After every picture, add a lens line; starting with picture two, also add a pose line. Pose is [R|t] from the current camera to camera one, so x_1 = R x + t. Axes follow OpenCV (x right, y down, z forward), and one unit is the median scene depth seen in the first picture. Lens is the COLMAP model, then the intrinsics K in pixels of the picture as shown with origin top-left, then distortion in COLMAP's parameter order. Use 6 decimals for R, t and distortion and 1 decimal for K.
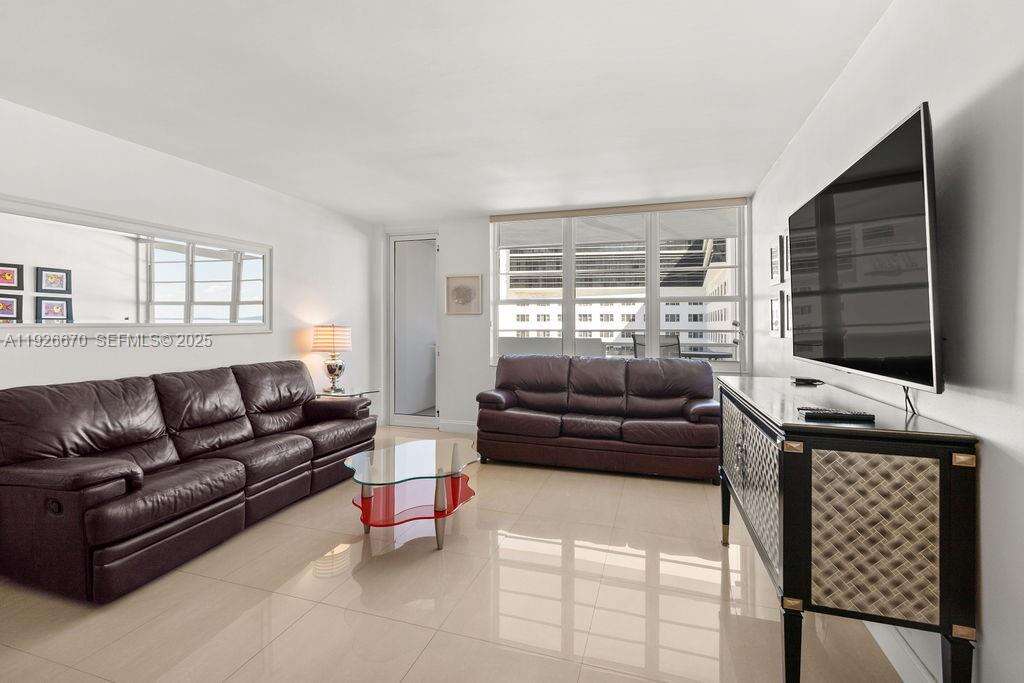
lens RADIAL K [[455.1, 0, 511.5], [0, 455.1, 319.3], [0, 0, 1]] dist [0.003069, 0.000533]
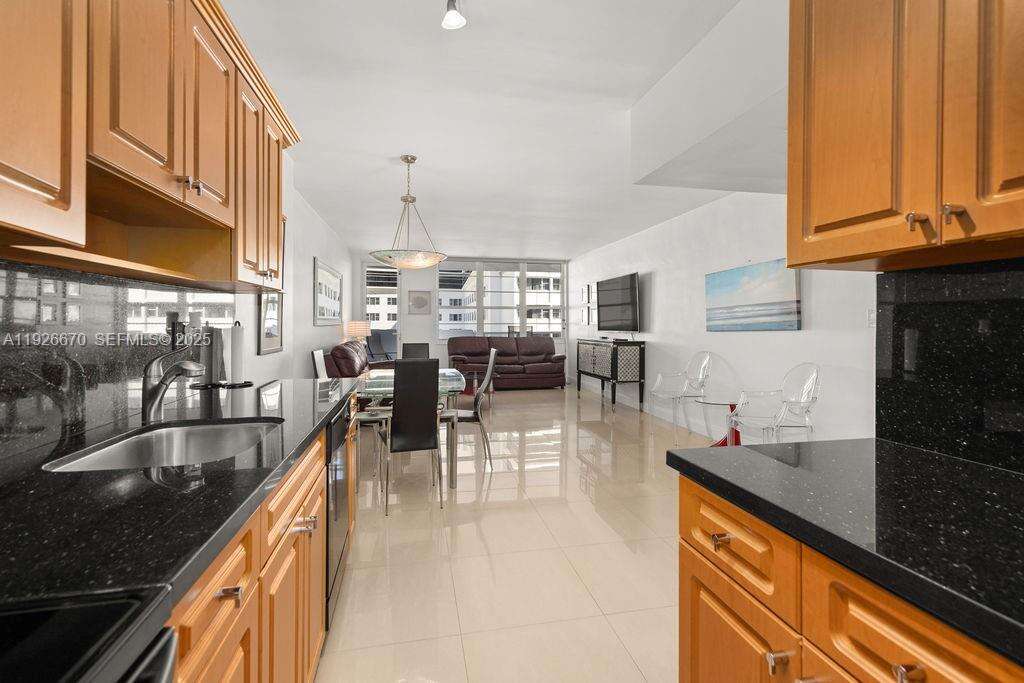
lens RADIAL K [[455.1, 0, 511.5], [0, 455.1, 319.3], [0, 0, 1]] dist [0.003069, 0.000533]
pose [[0.870746, 0.004657, 0.491710, -0.856601], [-0.005316, 0.999986, -0.000058, 0.009200], [-0.491704, -0.002563, 0.870759, -0.830677]]
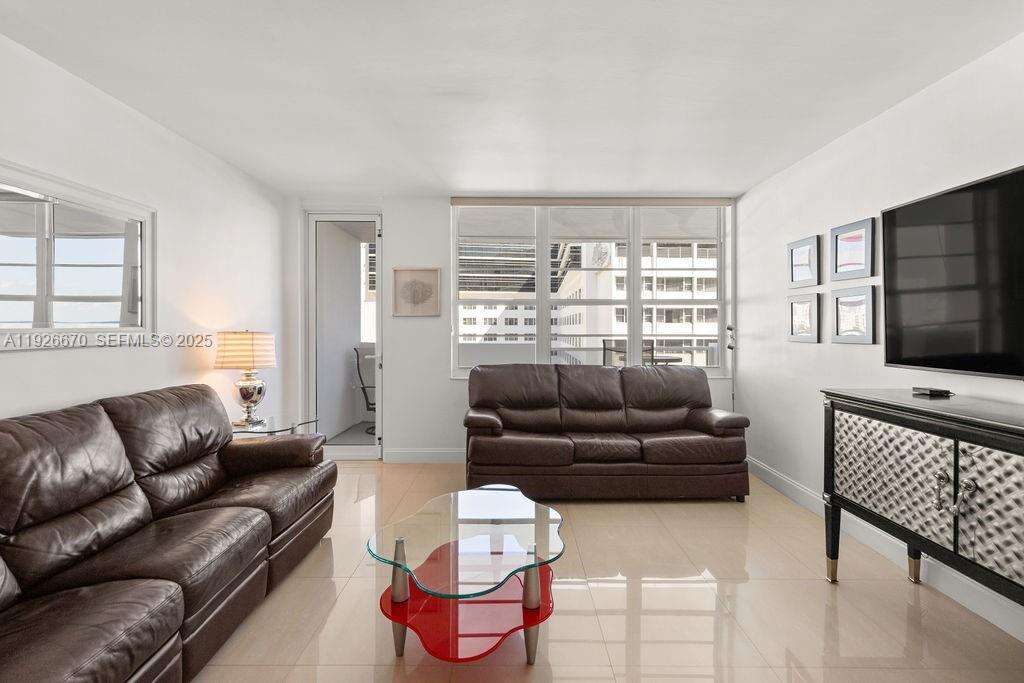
lens RADIAL K [[454.4, 0, 513.8], [0, 454.4, 330.6], [0, 0, 1]] dist [0.001331, 0.000706]
pose [[0.952882, -0.003596, 0.303319, -0.251940], [-0.001311, 0.999872, 0.015975, 0.000794], [-0.303337, -0.015620, 0.952755, 0.243801]]
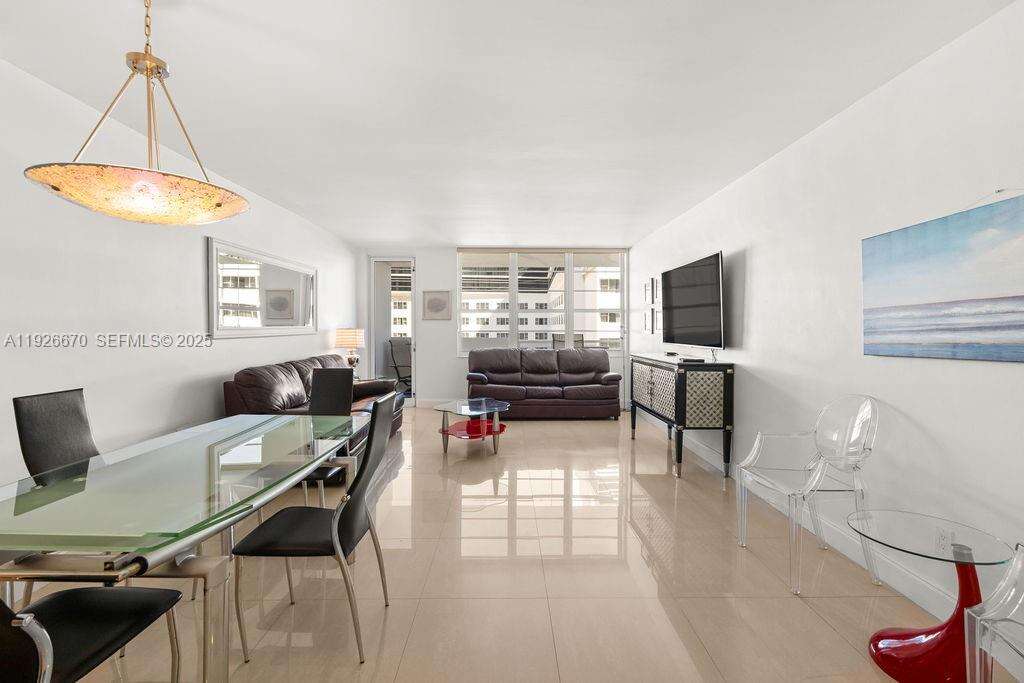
lens RADIAL K [[445.9, 0, 511.9], [0, 445.9, 331.3], [0, 0, 1]] dist [0.000020, 0.000154]
pose [[0.948631, -0.004643, 0.316350, -0.423404], [-0.001519, 0.999814, 0.019230, -0.003449], [-0.316381, -0.018723, 0.948447, -0.431985]]
